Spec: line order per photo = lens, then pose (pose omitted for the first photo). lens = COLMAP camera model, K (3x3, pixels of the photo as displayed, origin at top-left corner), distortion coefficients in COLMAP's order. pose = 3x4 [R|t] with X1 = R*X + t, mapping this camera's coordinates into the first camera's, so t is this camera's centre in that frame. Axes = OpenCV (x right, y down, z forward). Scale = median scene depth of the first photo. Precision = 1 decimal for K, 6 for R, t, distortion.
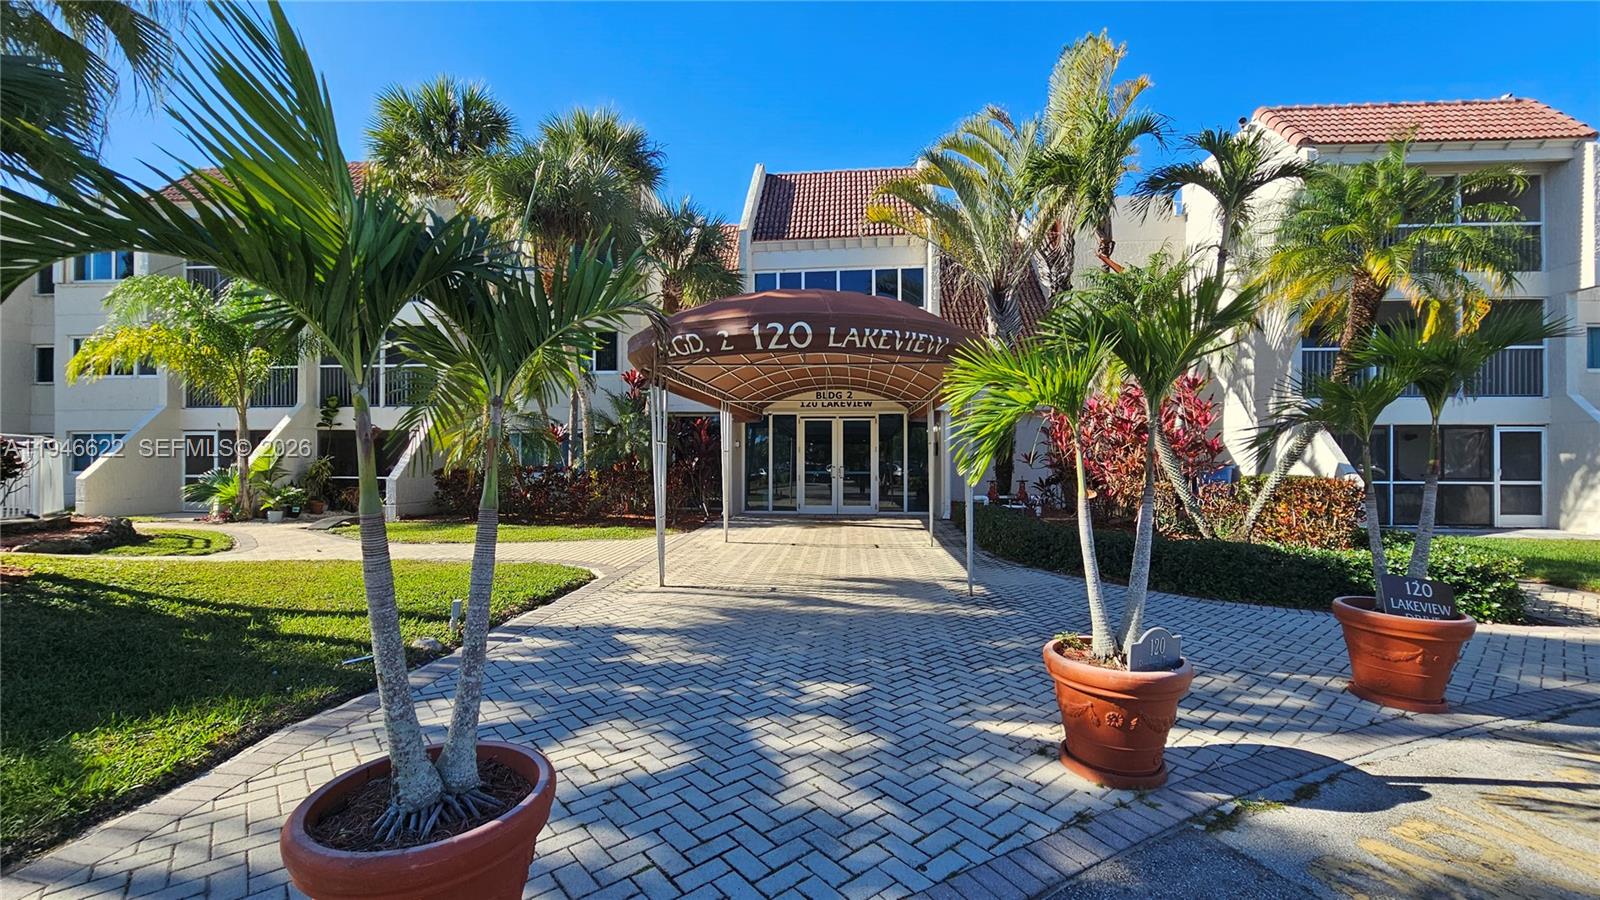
lens RADIAL K [[655.7, 0, 802.9], [0, 655.7, 455.9], [0, 0, 1]] dist [0.001584, 0.000623]
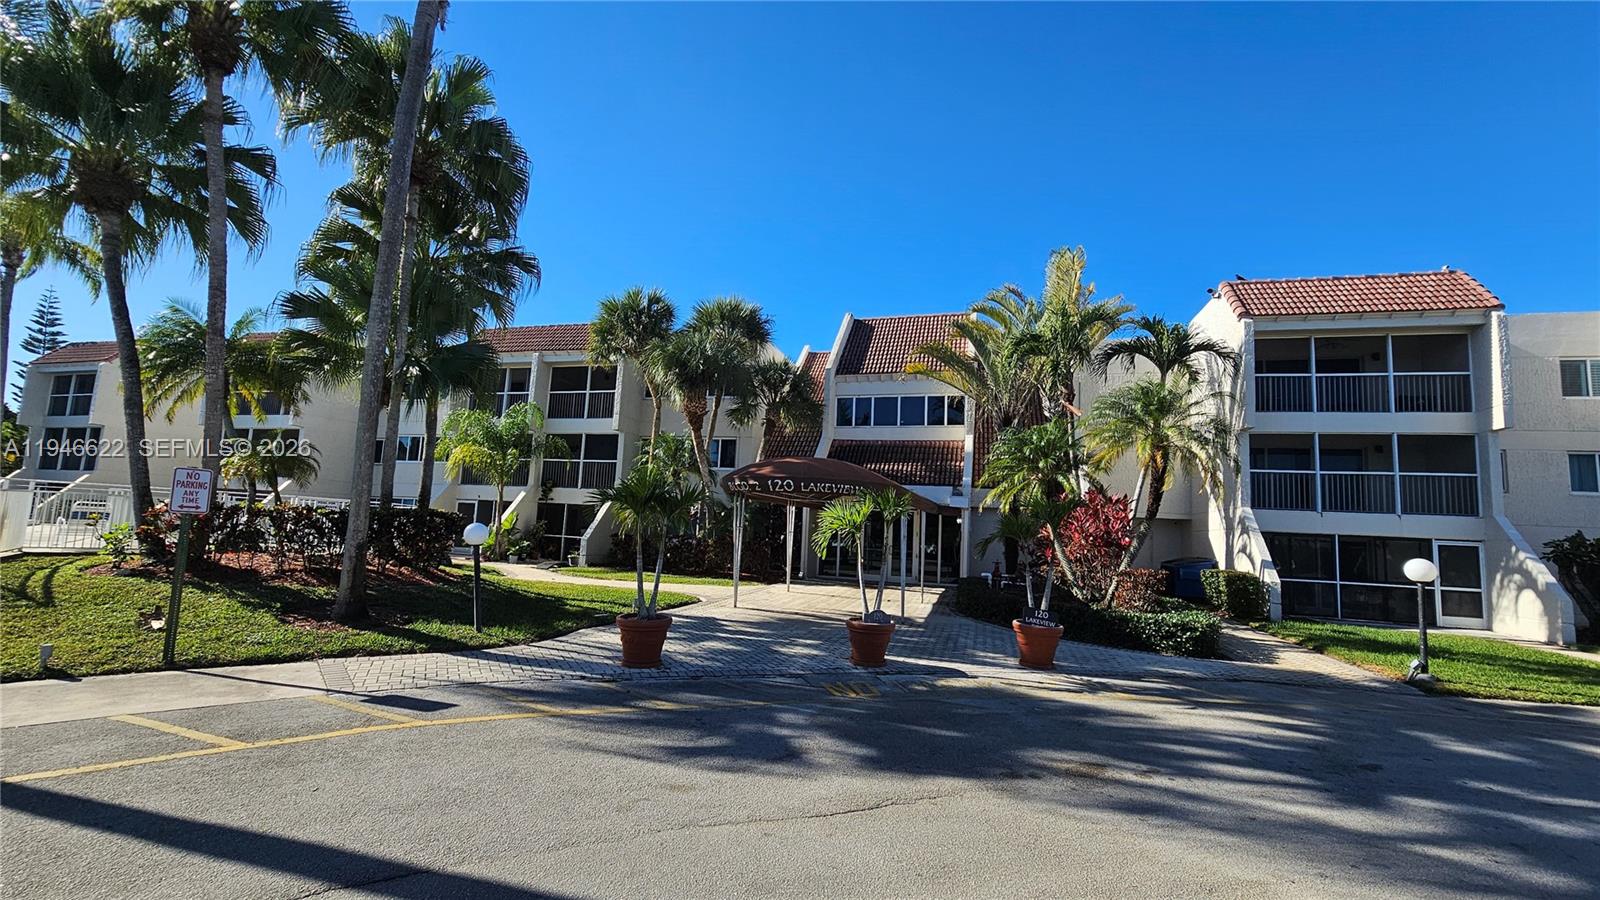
lens RADIAL K [[655.7, 0, 804.0], [0, 655.7, 450.2], [0, 0, 1]] dist [0.001584, 0.000623]
pose [[0.979799, 0.022641, -0.198697, 0.159990], [-0.046235, 0.992298, -0.114922, -0.015836], [0.194565, 0.121787, 0.973300, -0.388503]]
